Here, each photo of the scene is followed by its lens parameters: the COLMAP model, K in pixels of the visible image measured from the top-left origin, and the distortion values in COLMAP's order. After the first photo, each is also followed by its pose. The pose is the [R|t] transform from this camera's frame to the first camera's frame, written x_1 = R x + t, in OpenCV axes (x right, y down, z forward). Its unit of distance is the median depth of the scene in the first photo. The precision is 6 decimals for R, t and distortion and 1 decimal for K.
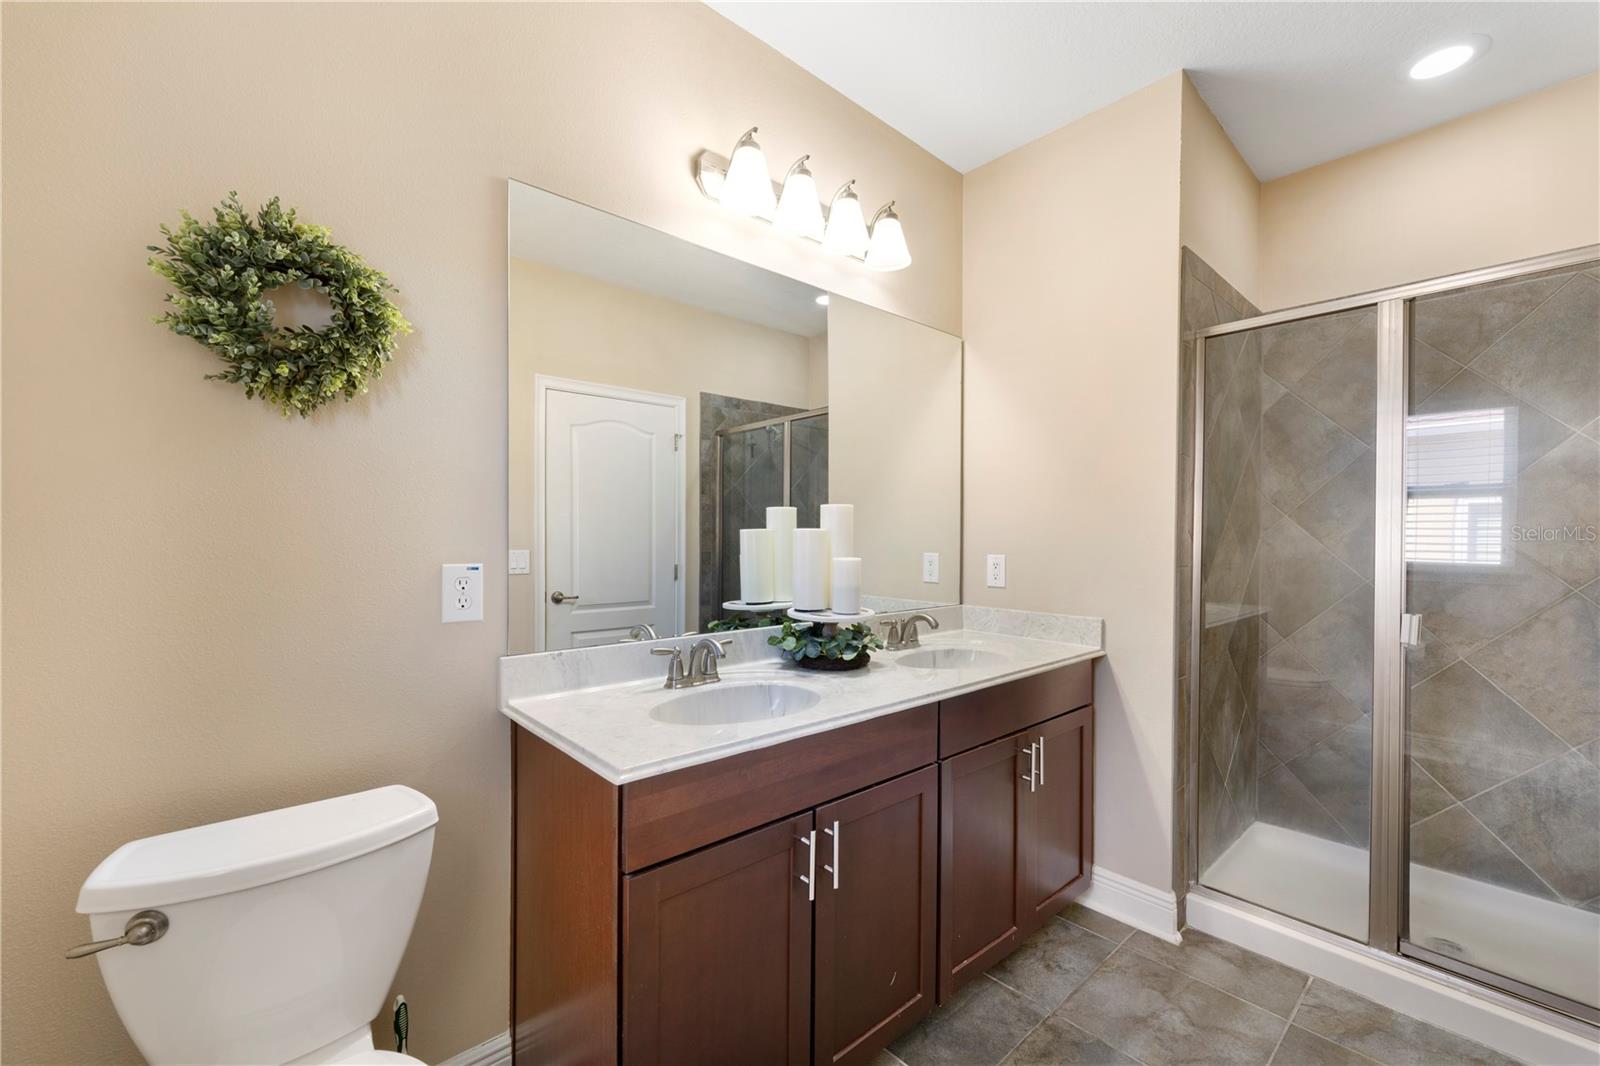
lens RADIAL K [[641.5, 0, 791.1], [0, 641.5, 537.8], [0, 0, 1]] dist [-0.003014, -0.001159]
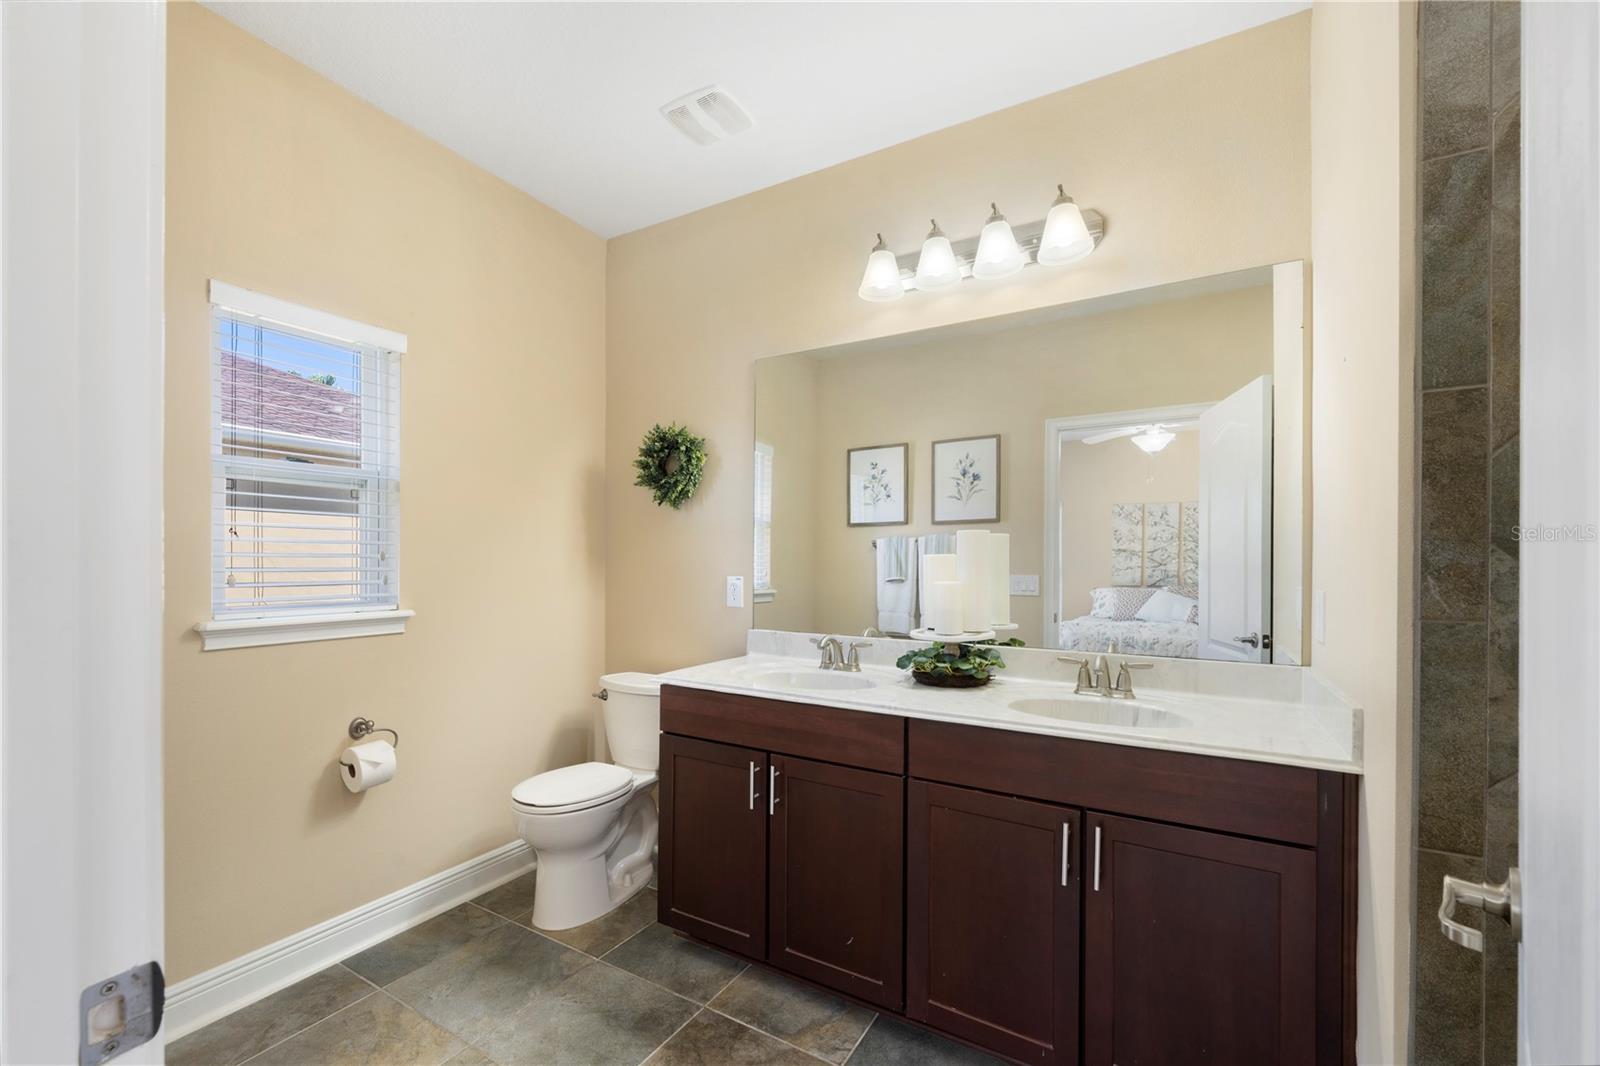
lens RADIAL K [[641.5, 0, 782.9], [0, 641.5, 560.6], [0, 0, 1]] dist [-0.003014, -0.001159]
pose [[0.311405, -0.006427, -0.950255, 1.221999], [-0.003095, 0.999965, -0.007777, 0.009165], [0.950272, 0.005363, 0.311375, 0.516618]]
